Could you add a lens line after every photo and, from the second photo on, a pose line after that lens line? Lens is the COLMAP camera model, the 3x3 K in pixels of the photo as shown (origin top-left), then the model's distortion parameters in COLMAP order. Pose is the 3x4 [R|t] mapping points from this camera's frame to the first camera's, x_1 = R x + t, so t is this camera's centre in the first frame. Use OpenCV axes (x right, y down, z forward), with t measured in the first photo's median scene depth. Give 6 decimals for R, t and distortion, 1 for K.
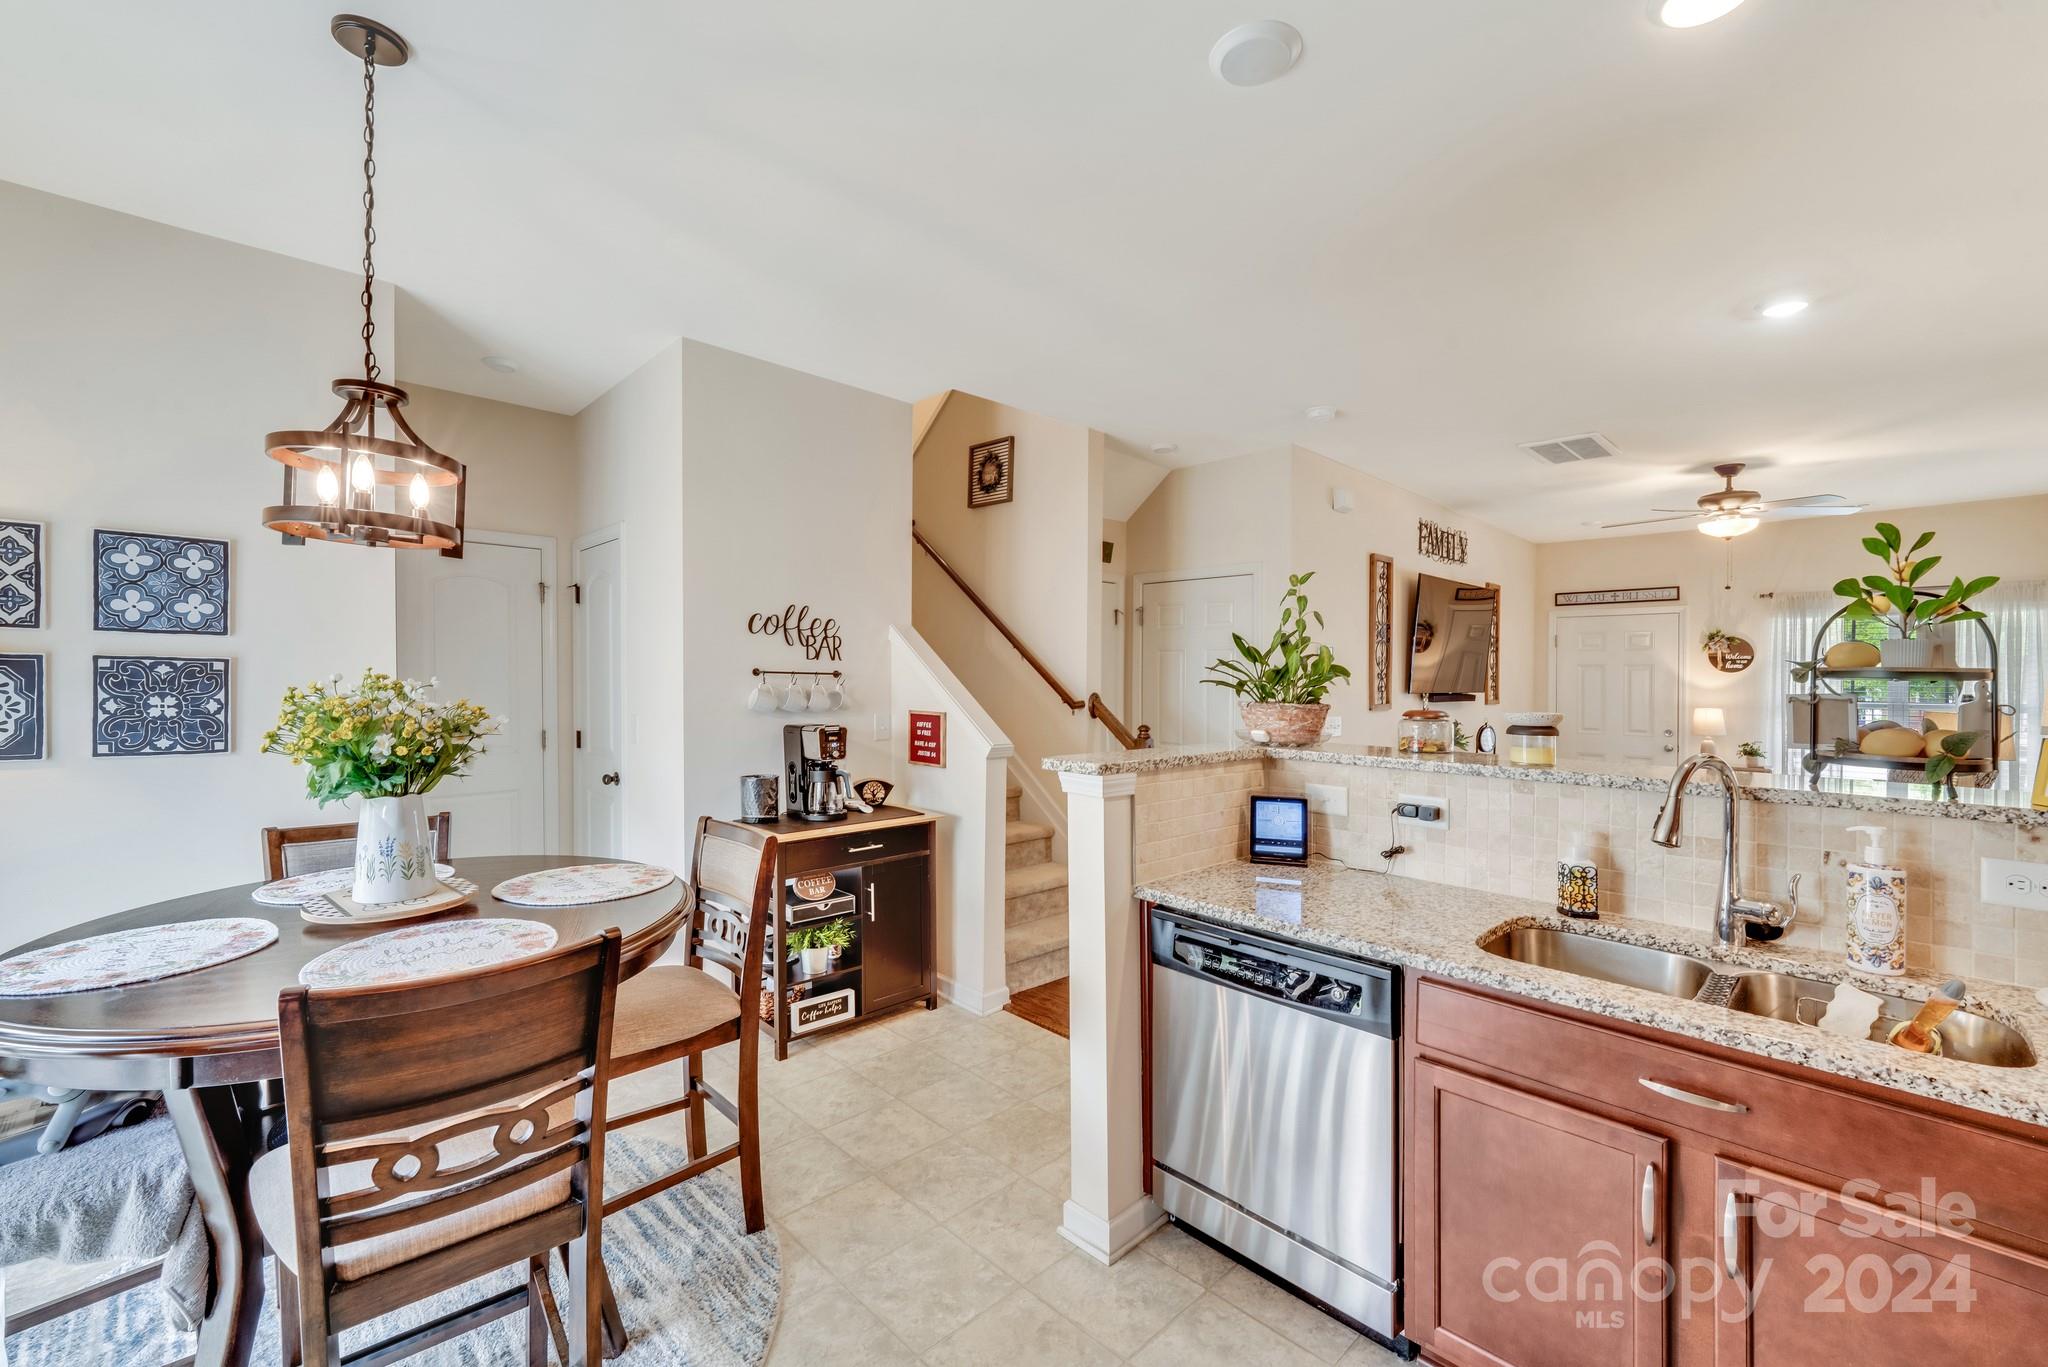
lens RADIAL K [[845.4, 0, 1018.6], [0, 845.4, 685.5], [0, 0, 1]] dist [-0.010610, -0.000718]
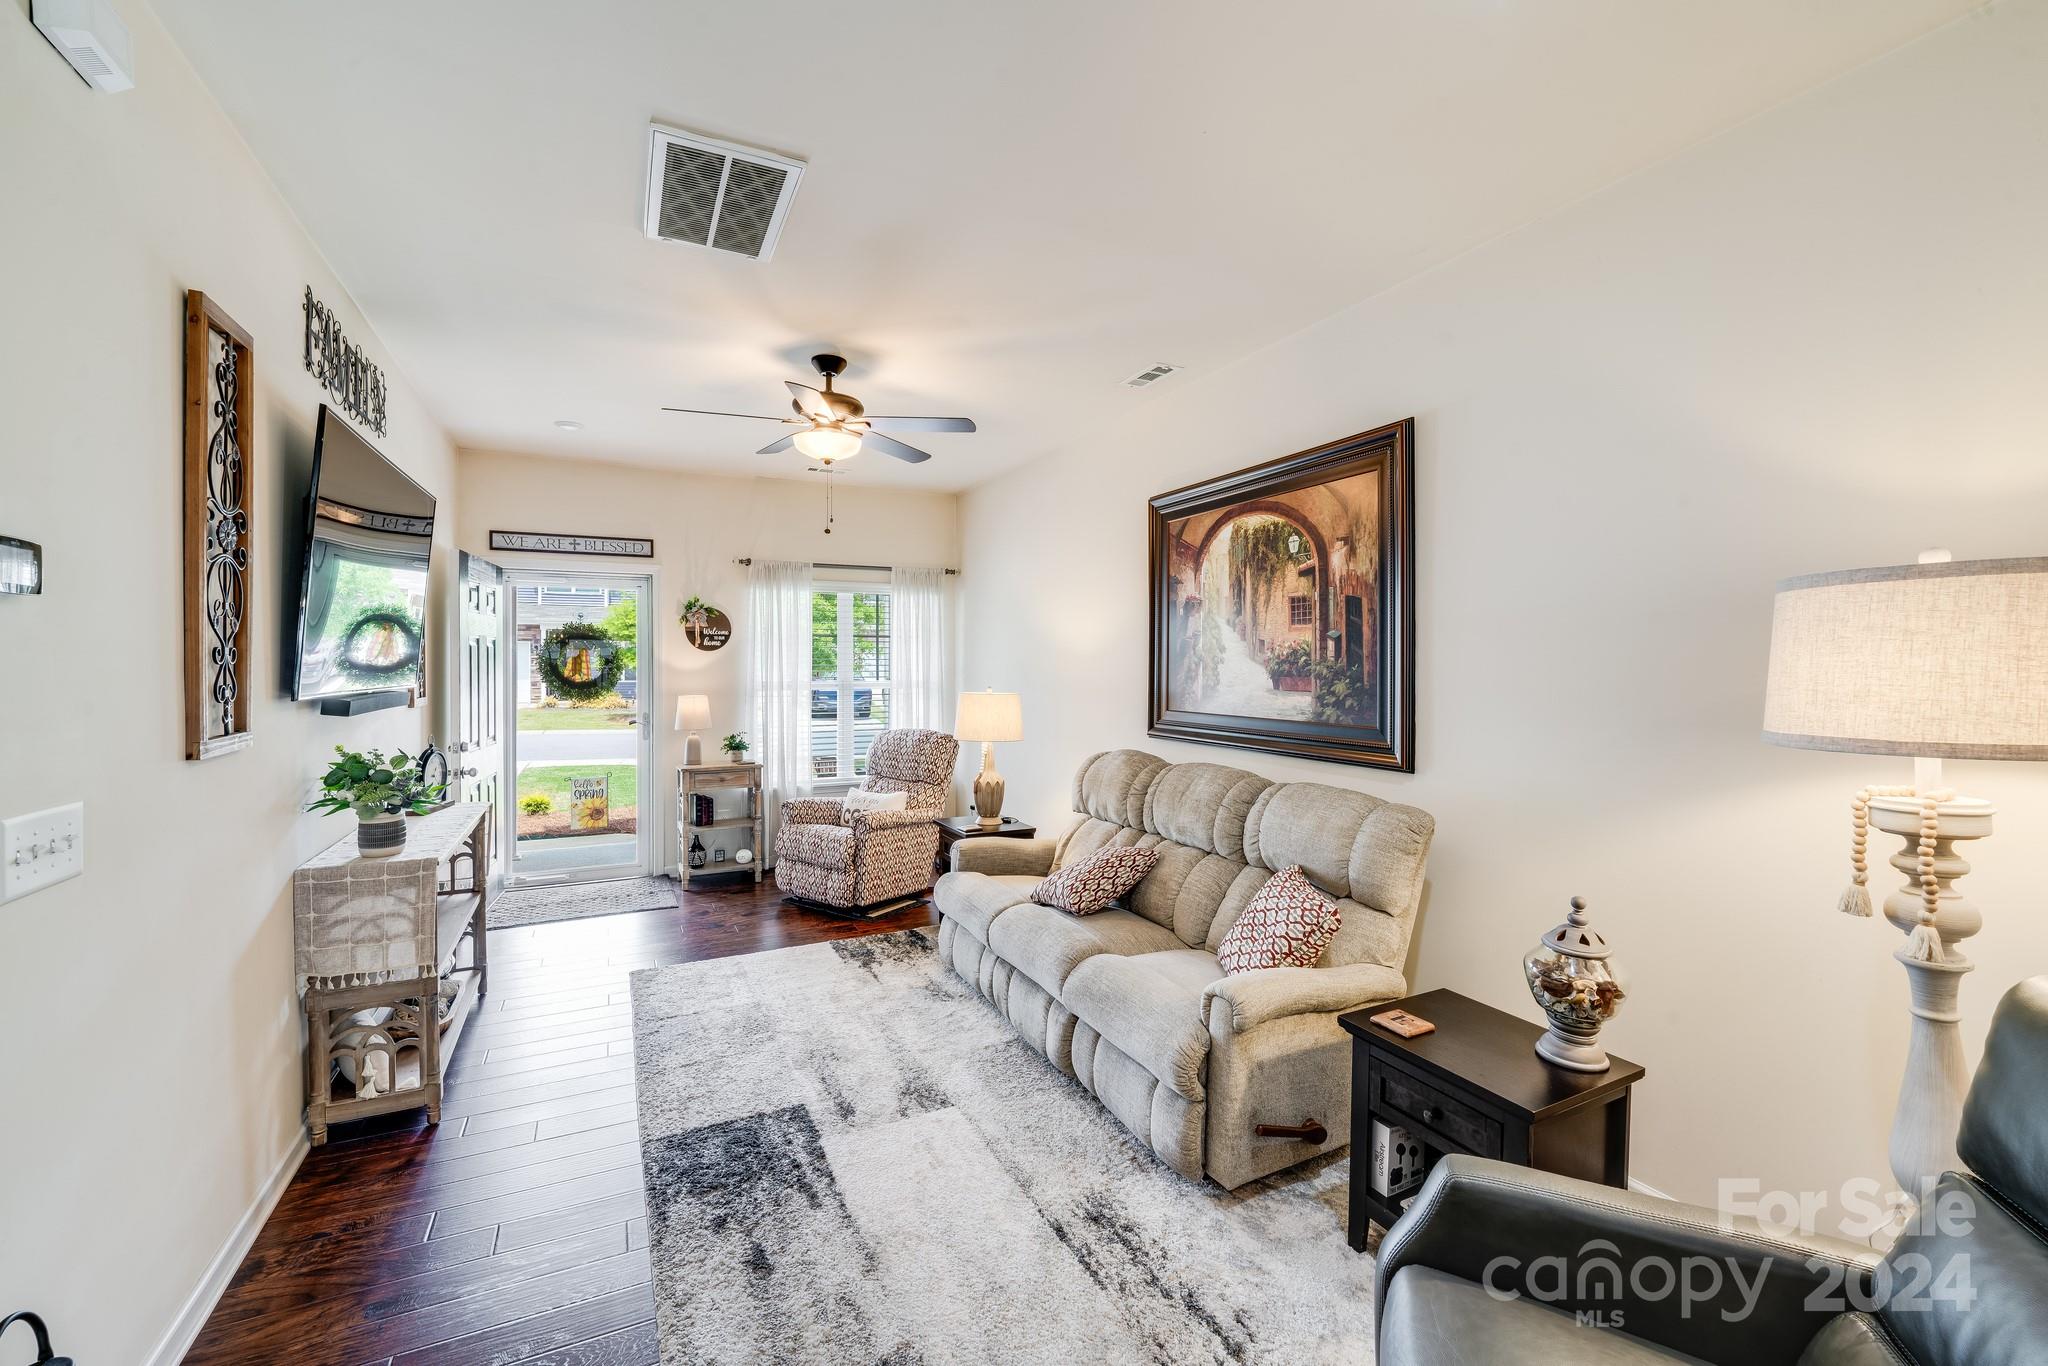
lens RADIAL K [[830.0, 0, 1004.8], [0, 830.0, 672.1], [0, 0, 1]] dist [-0.008645, -0.001520]
pose [[0.314400, -0.018323, 0.949114, 0.346080], [0.008060, 0.999829, 0.016632, -0.012532], [-0.949256, 0.002421, 0.314494, 0.982248]]
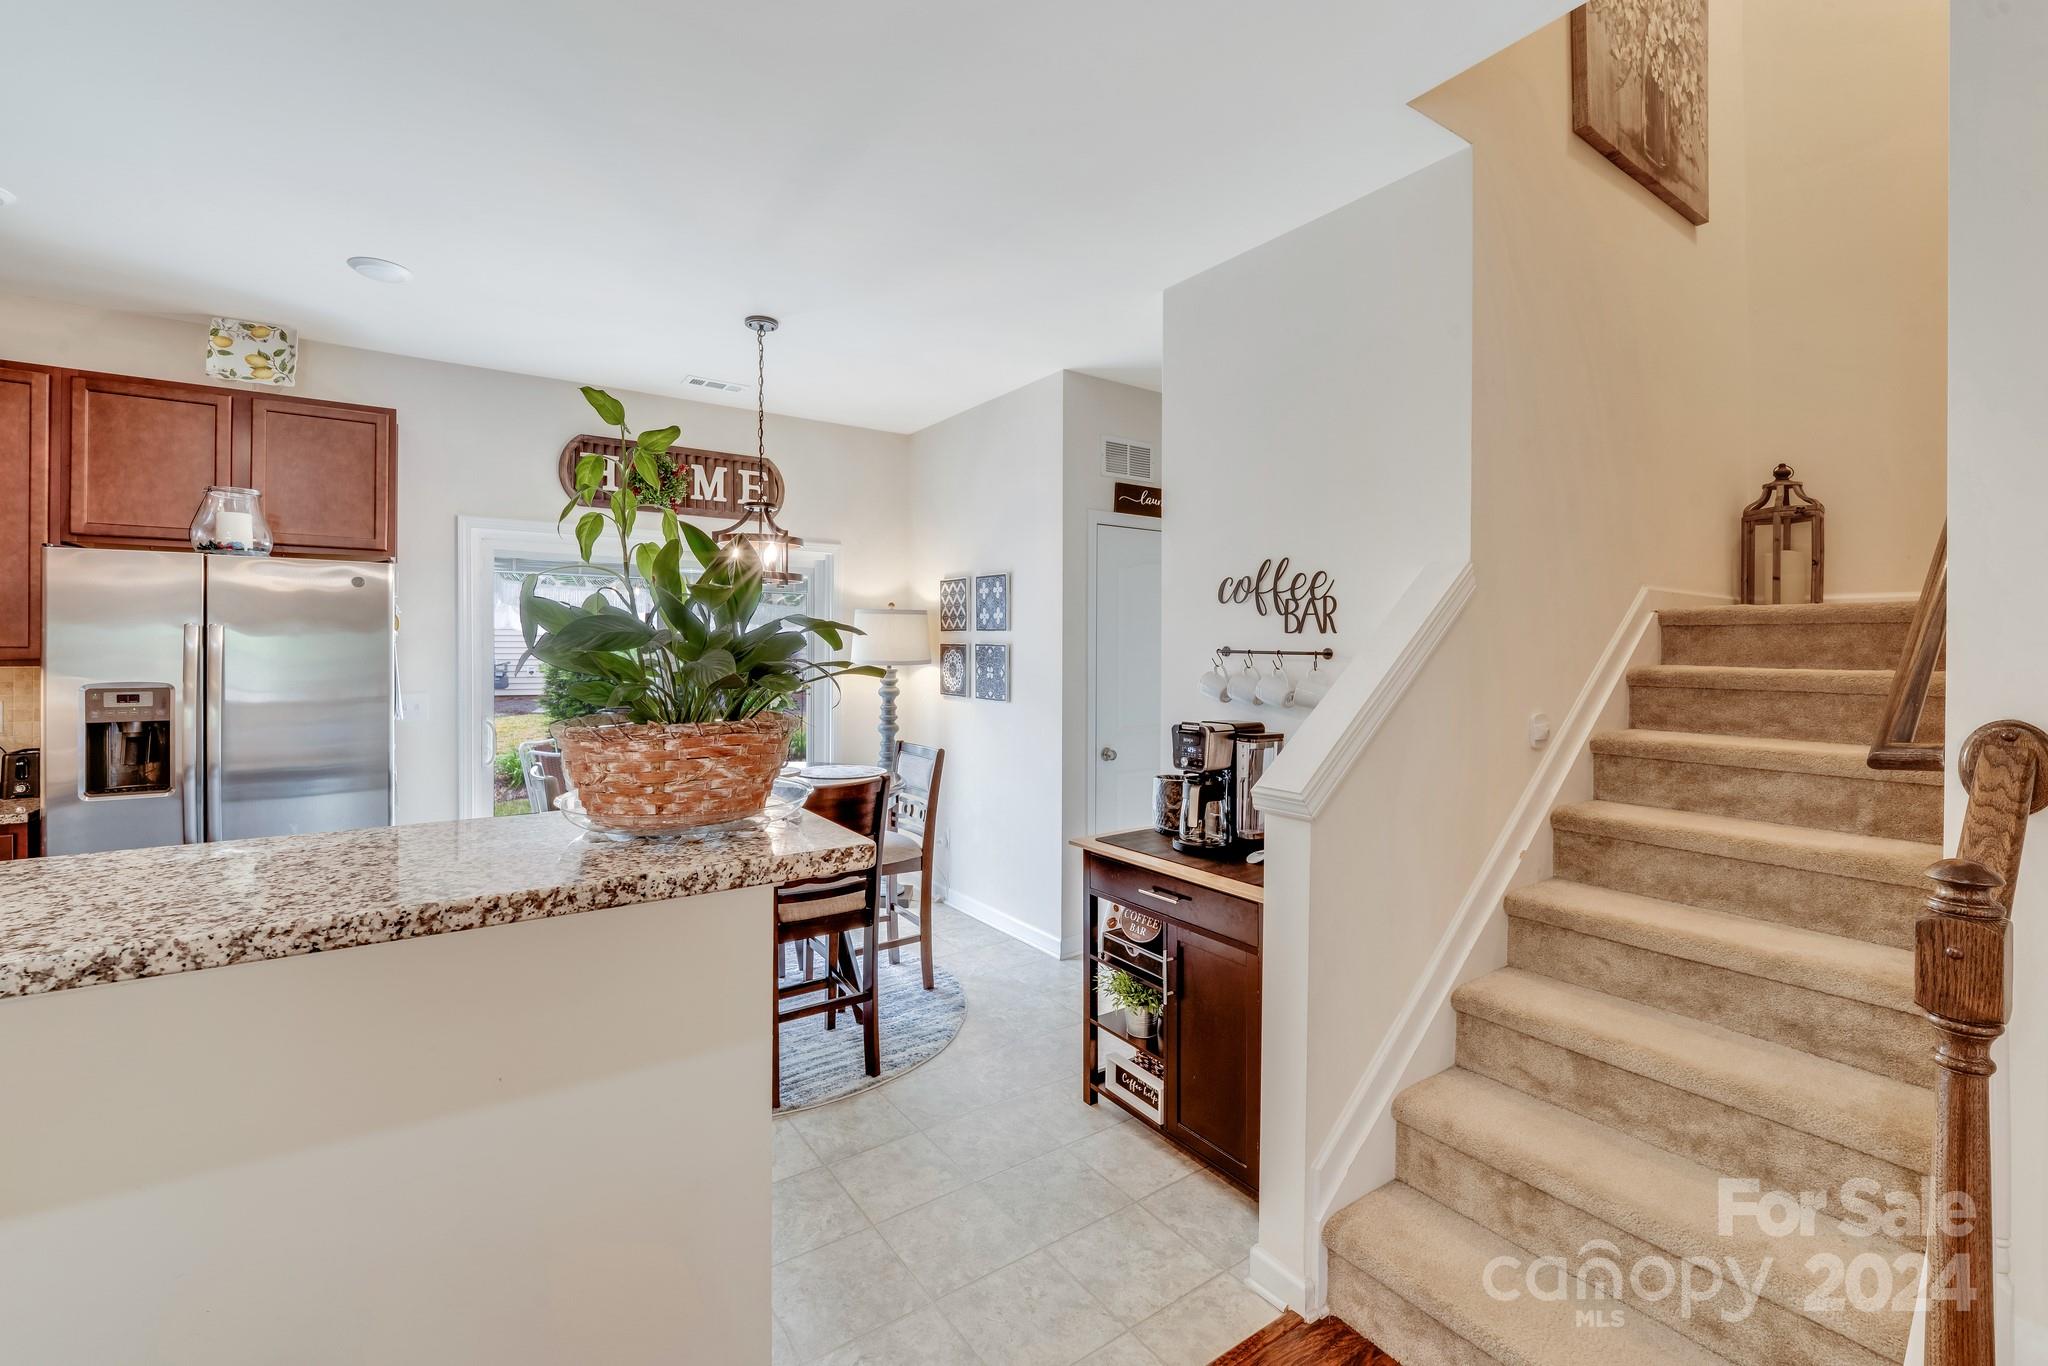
lens RADIAL K [[845.4, 0, 996.8], [0, 845.4, 661.9], [0, 0, 1]] dist [-0.010610, -0.000718]
pose [[-0.172807, 0.007882, -0.984924, 0.556480], [-0.014405, 0.999841, 0.010529, -0.012197], [0.984850, 0.016007, -0.172666, 1.003803]]
